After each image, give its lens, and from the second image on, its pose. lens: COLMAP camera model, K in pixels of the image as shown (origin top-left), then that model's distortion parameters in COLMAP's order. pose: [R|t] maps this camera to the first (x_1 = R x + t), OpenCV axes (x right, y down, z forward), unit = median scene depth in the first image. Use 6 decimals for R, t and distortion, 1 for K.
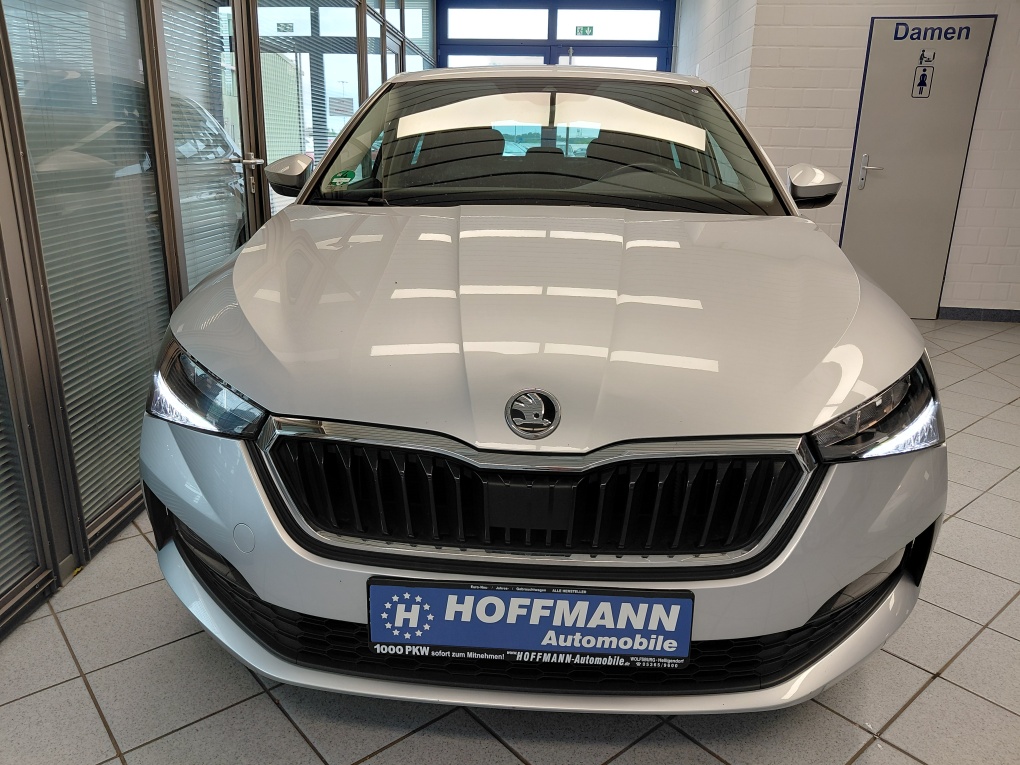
lens RADIAL K [[753.6, 0, 489.6], [0, 753.6, 385.8], [0, 0, 1]] dist [0.080054, -0.108117]
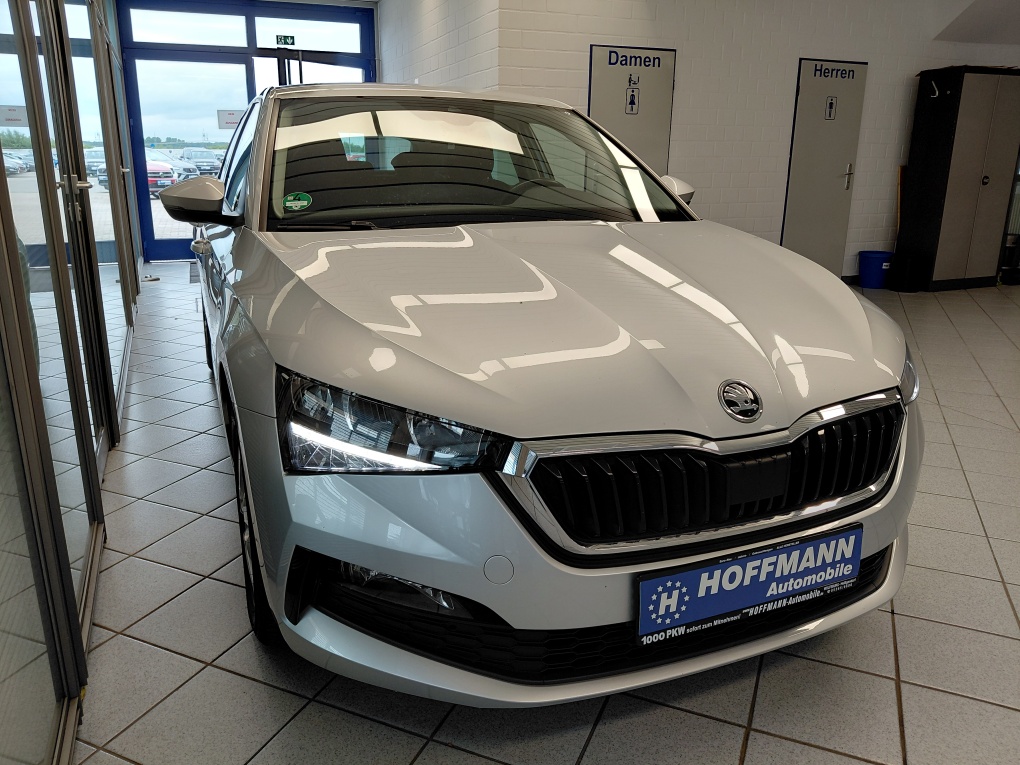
lens RADIAL K [[764.1, 0, 500.4], [0, 764.1, 373.5], [0, 0, 1]] dist [0.054234, -0.125362]
pose [[0.897084, -0.133946, 0.421069, -0.744797], [0.144010, 0.989544, 0.007973, -0.065726], [-0.417735, 0.053486, 0.906993, 0.083792]]
